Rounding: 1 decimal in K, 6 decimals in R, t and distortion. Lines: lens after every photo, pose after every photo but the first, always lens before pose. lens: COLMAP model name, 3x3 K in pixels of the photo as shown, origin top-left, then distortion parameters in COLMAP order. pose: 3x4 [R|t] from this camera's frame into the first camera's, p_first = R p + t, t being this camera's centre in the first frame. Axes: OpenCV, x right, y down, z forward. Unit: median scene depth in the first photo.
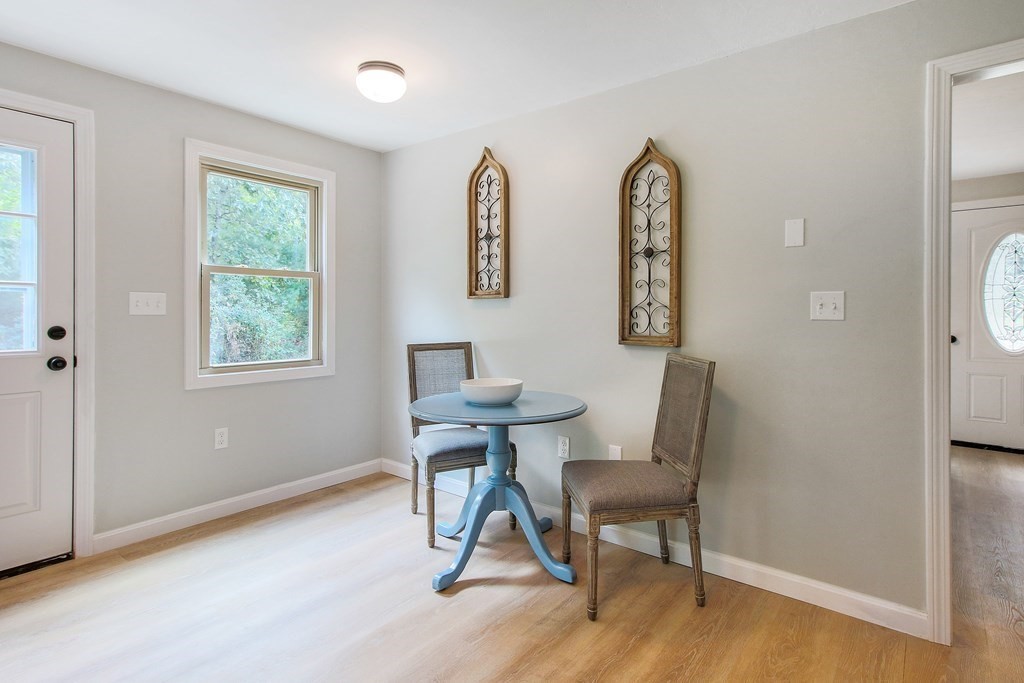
lens RADIAL K [[538.4, 0, 508.2], [0, 538.4, 314.3], [0, 0, 1]] dist [0.017875, 0.005963]
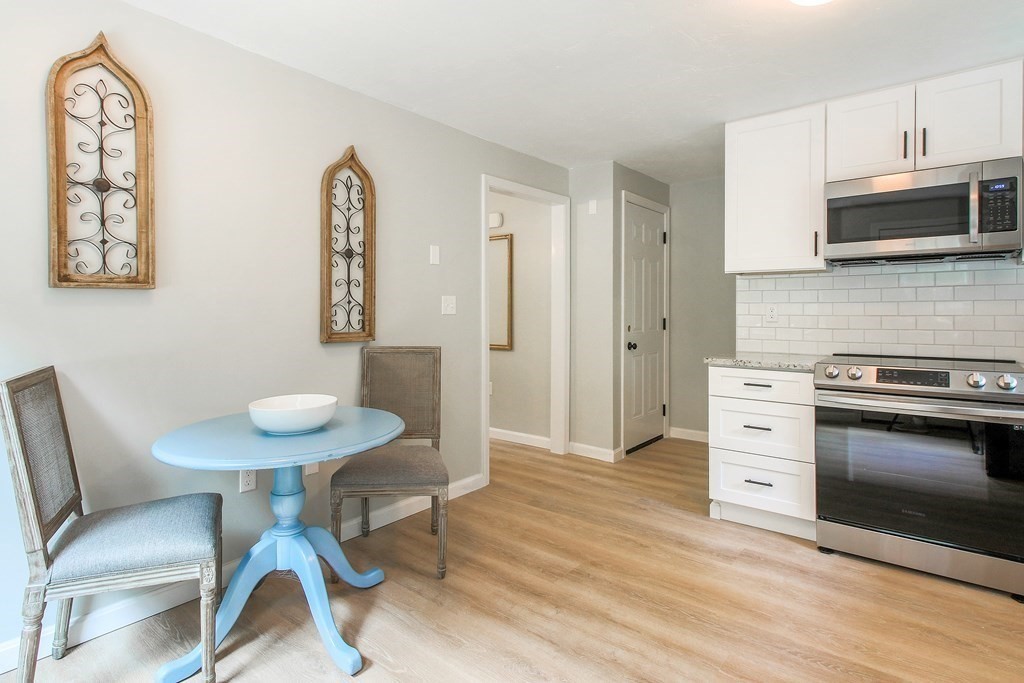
lens RADIAL K [[538.4, 0, 512.4], [0, 538.4, 310.3], [0, 0, 1]] dist [0.017875, 0.005963]
pose [[0.008542, -0.006660, 0.999941, -0.795742], [0.003758, 0.999971, 0.006628, -0.009310], [-0.999956, 0.003701, 0.008567, 0.675094]]
